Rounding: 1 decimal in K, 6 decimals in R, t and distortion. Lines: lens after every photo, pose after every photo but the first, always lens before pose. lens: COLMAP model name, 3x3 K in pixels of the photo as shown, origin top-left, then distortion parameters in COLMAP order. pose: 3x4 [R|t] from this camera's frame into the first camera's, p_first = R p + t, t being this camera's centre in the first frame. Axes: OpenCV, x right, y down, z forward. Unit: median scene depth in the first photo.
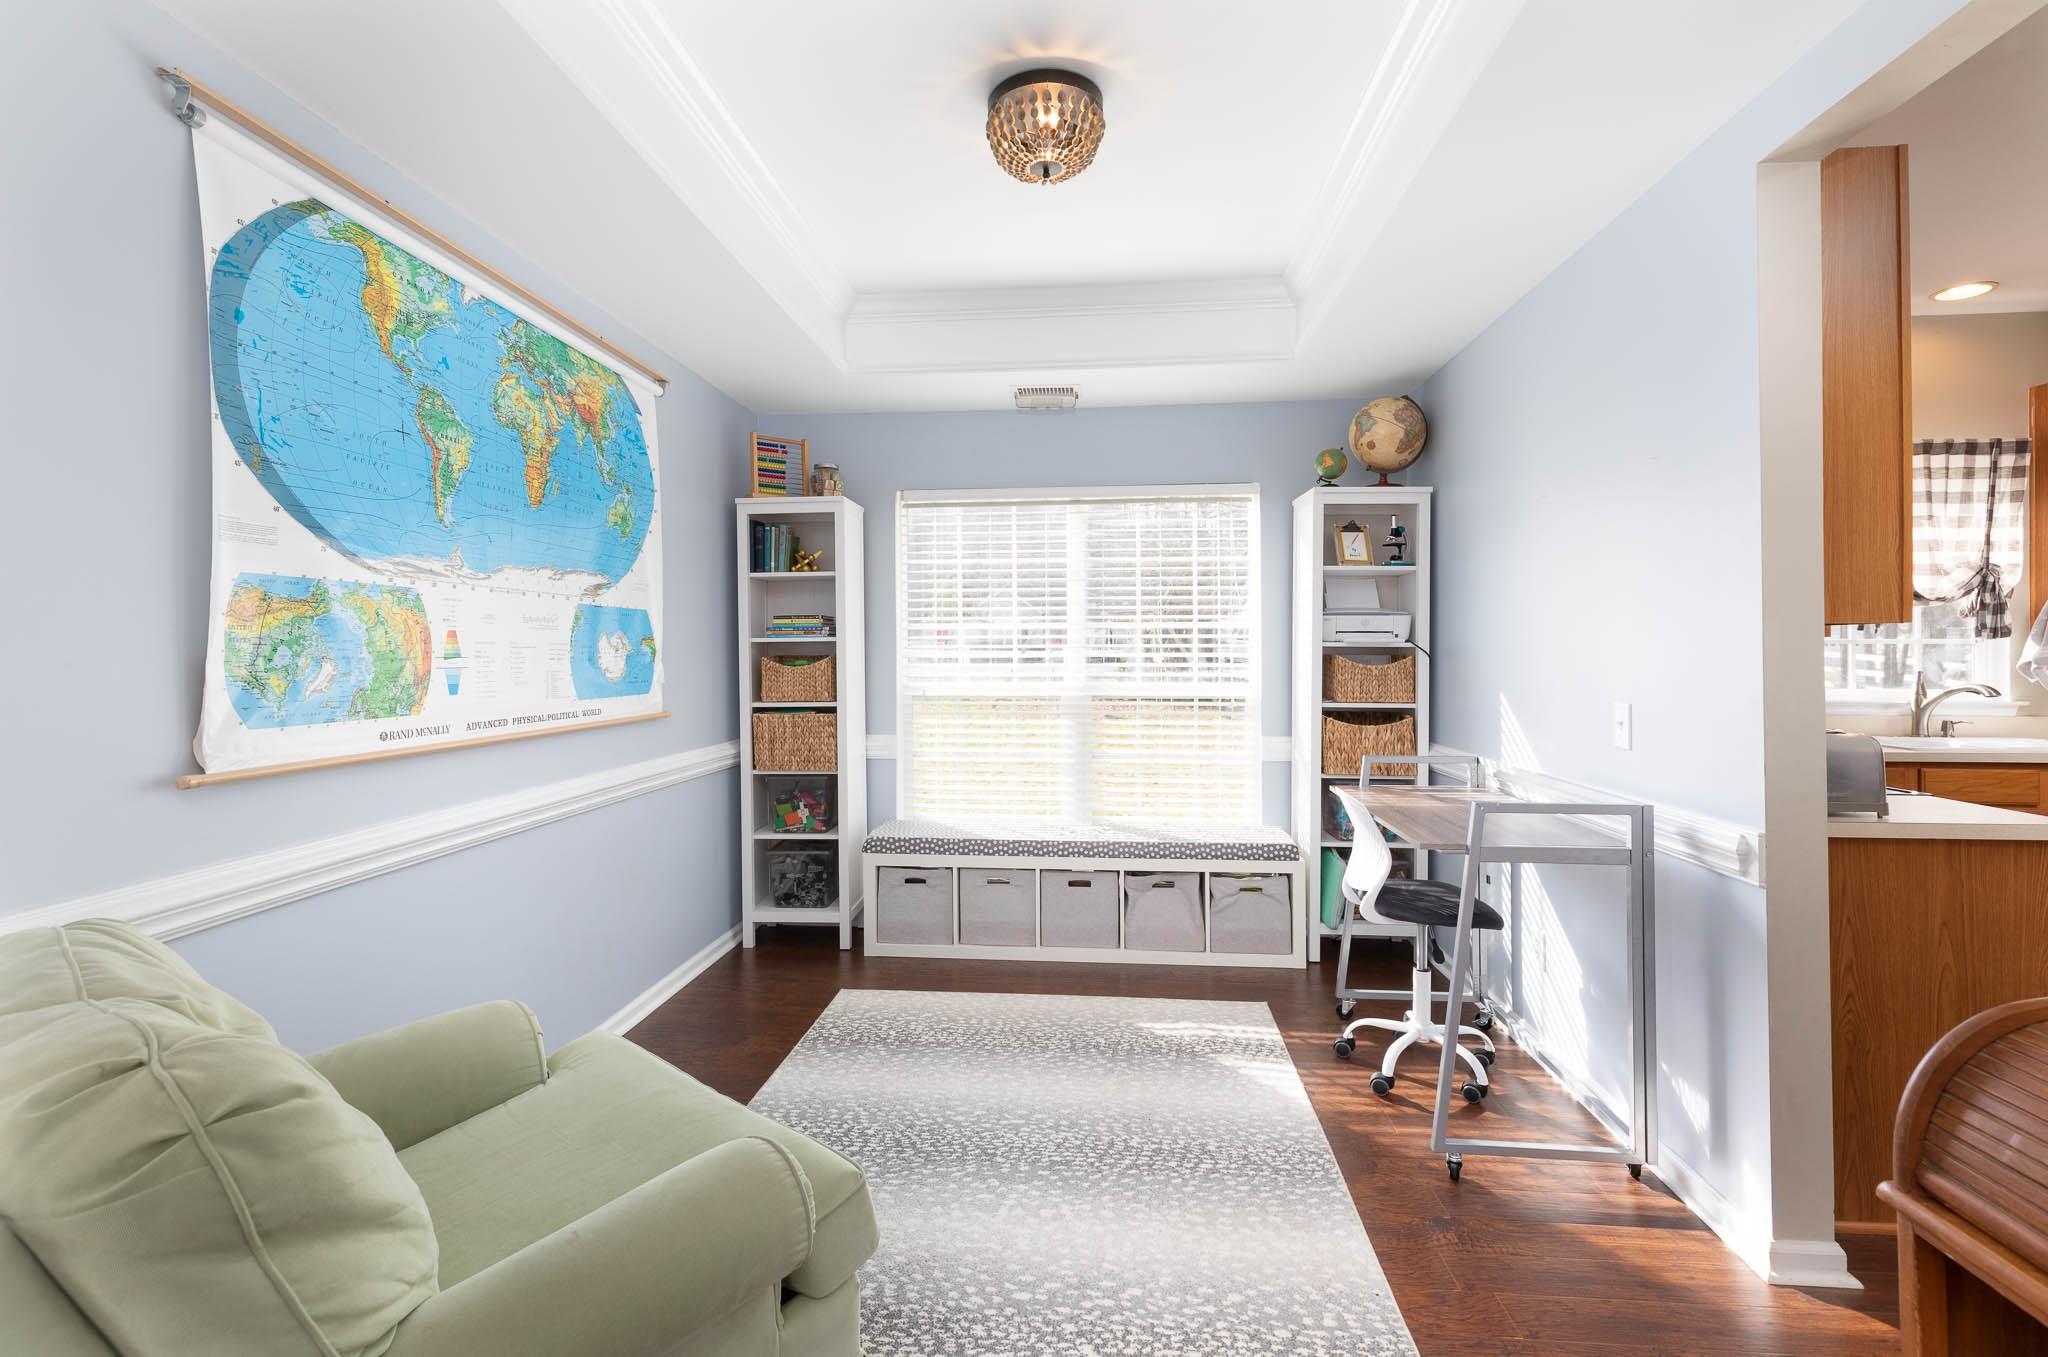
lens RADIAL K [[941.2, 0, 1023.2], [0, 941.2, 640.8], [0, 0, 1]] dist [0.002498, 0.000396]
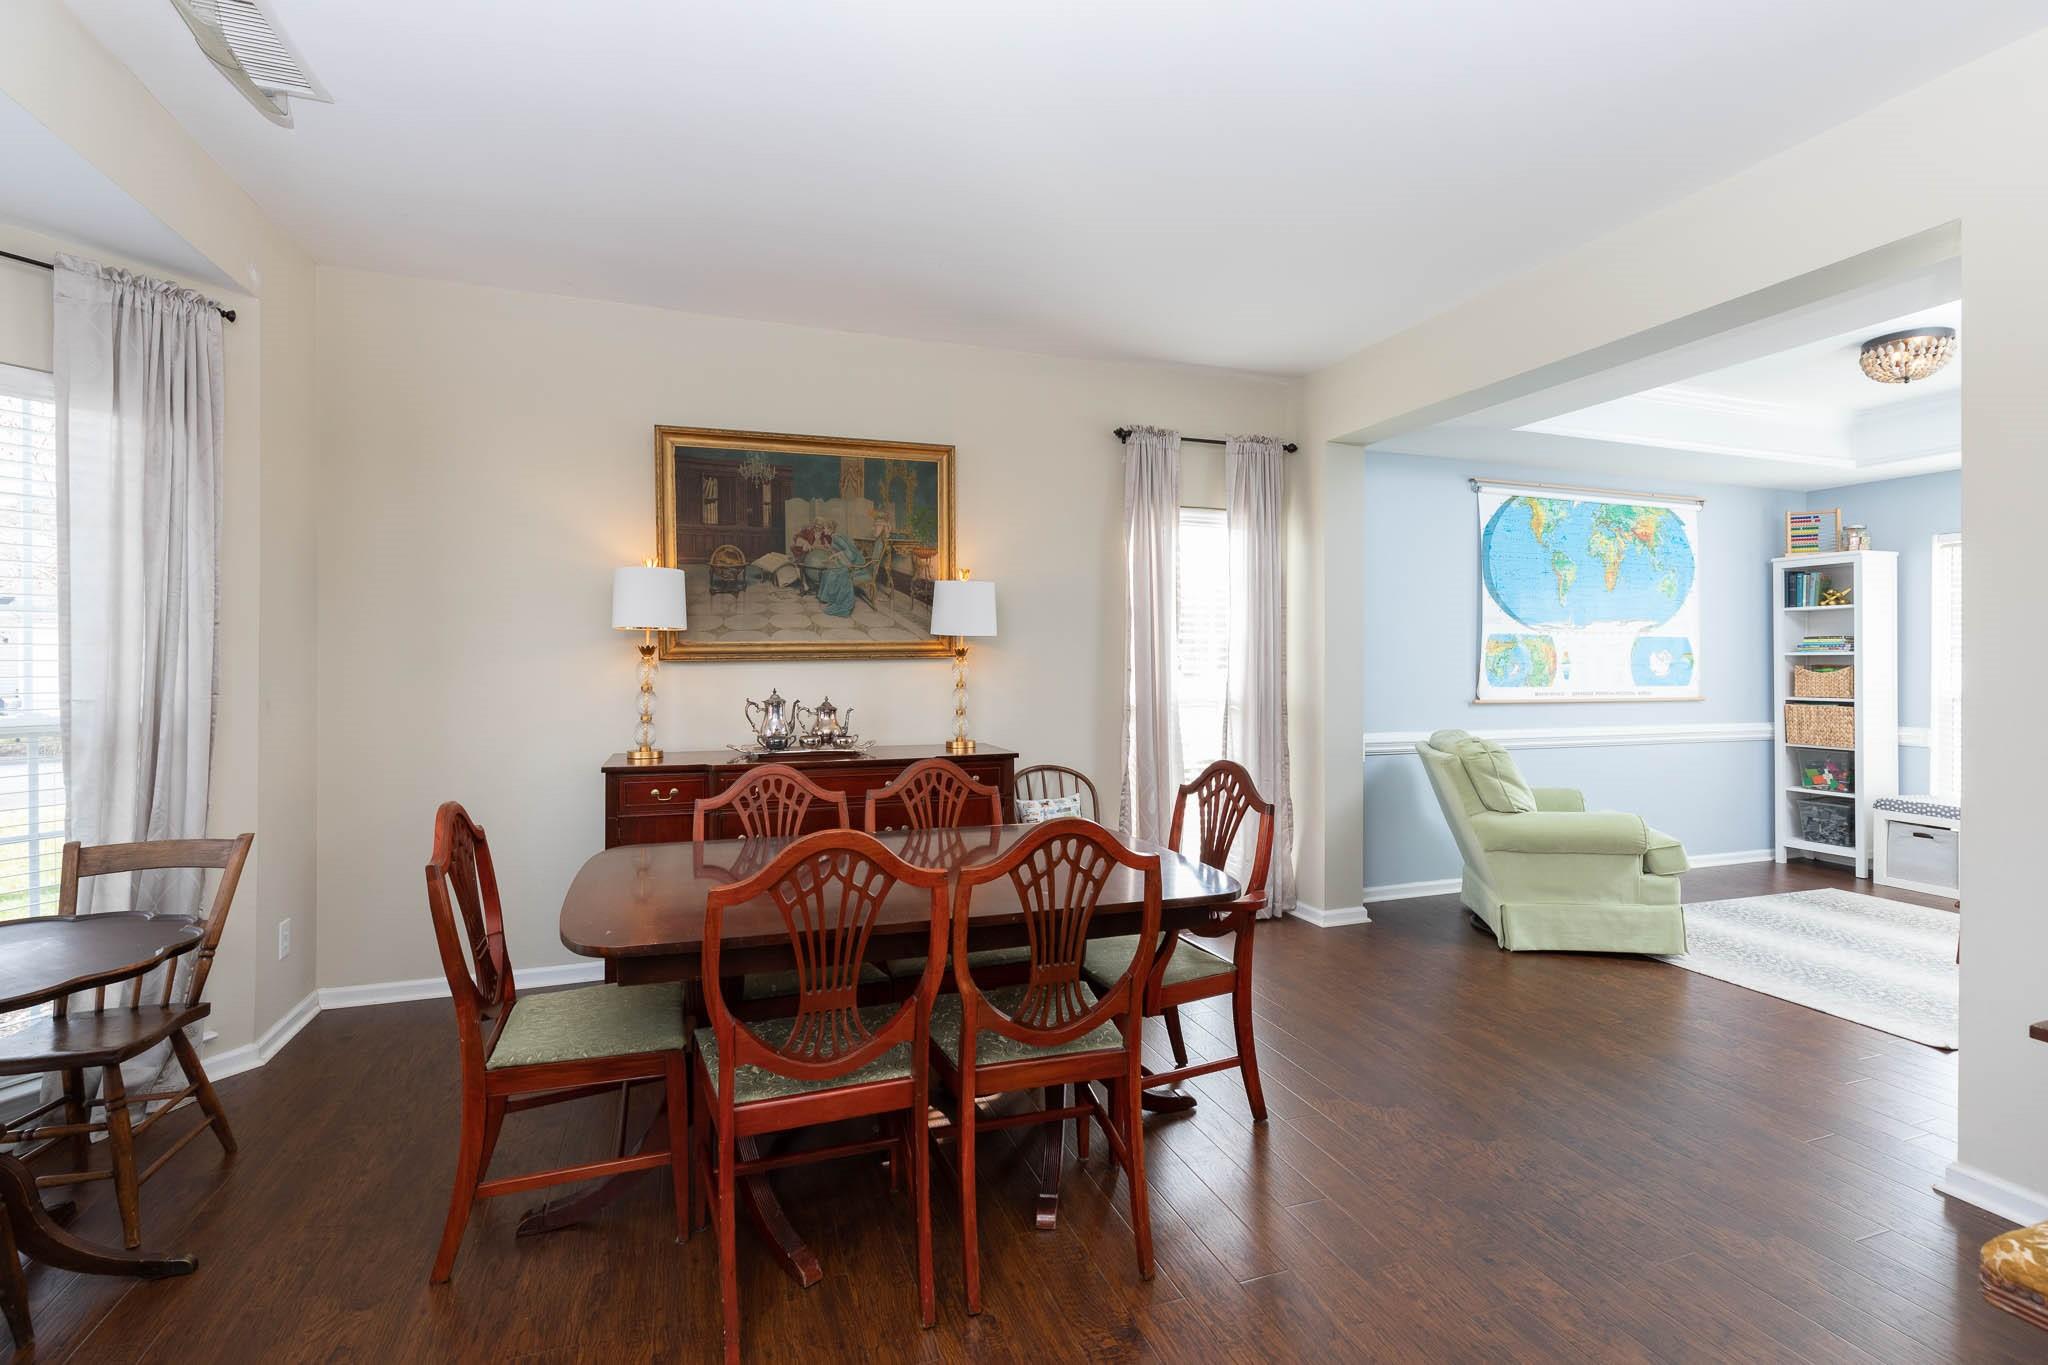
lens RADIAL K [[952.8, 0, 1024.0], [0, 952.8, 682.5], [0, 0, 1]] dist [0.001063, 0.000293]
pose [[0.421486, 0.022788, -0.906549, 0.561728], [0.006936, 0.999574, 0.028351, -0.006559], [0.906809, -0.018238, 0.421148, -0.703335]]
